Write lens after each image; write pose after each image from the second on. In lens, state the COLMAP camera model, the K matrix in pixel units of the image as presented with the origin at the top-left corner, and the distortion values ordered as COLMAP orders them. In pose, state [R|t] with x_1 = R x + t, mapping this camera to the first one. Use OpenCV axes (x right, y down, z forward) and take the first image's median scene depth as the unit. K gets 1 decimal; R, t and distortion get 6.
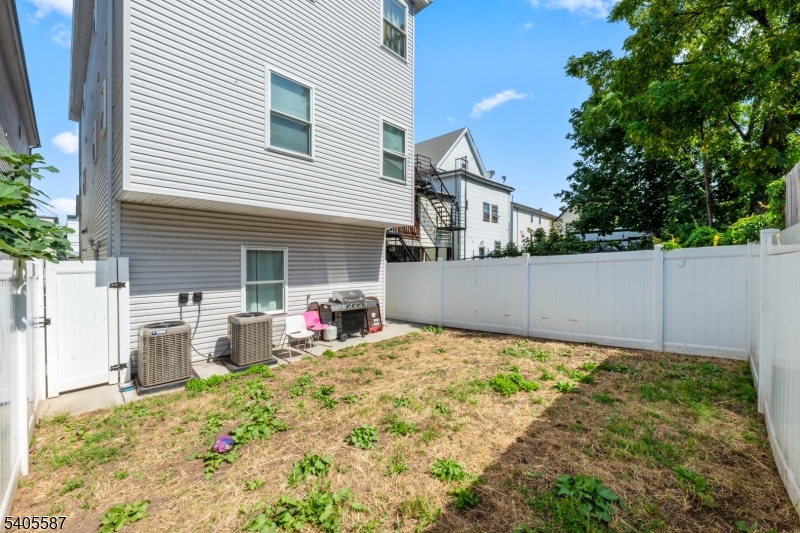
lens RADIAL K [[324.1, 0, 403.8], [0, 324.1, 264.6], [0, 0, 1]] dist [-0.002489, -0.002412]
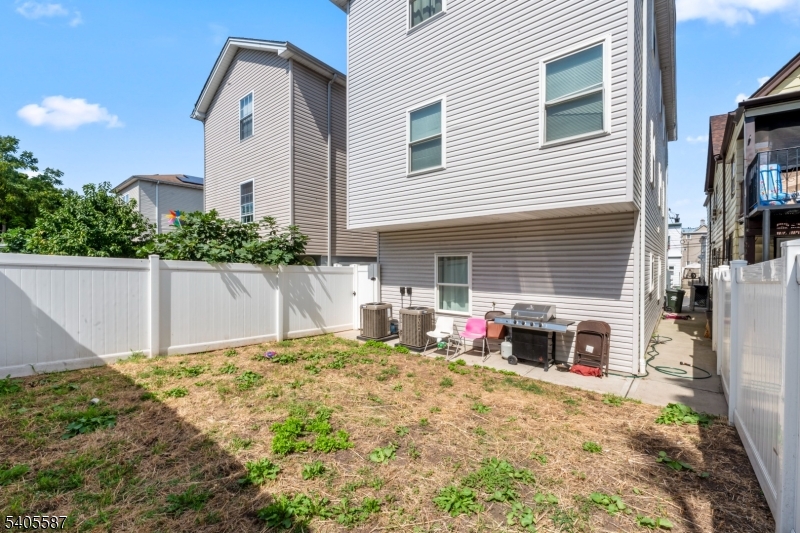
lens RADIAL K [[324.1, 0, 404.3], [0, 324.1, 266.5], [0, 0, 1]] dist [-0.002489, -0.002412]
pose [[0.070928, 0.002547, -0.997478, 0.720776], [-0.015165, 0.999884, 0.001475, -0.008453], [0.997366, 0.015022, 0.070959, 0.786361]]
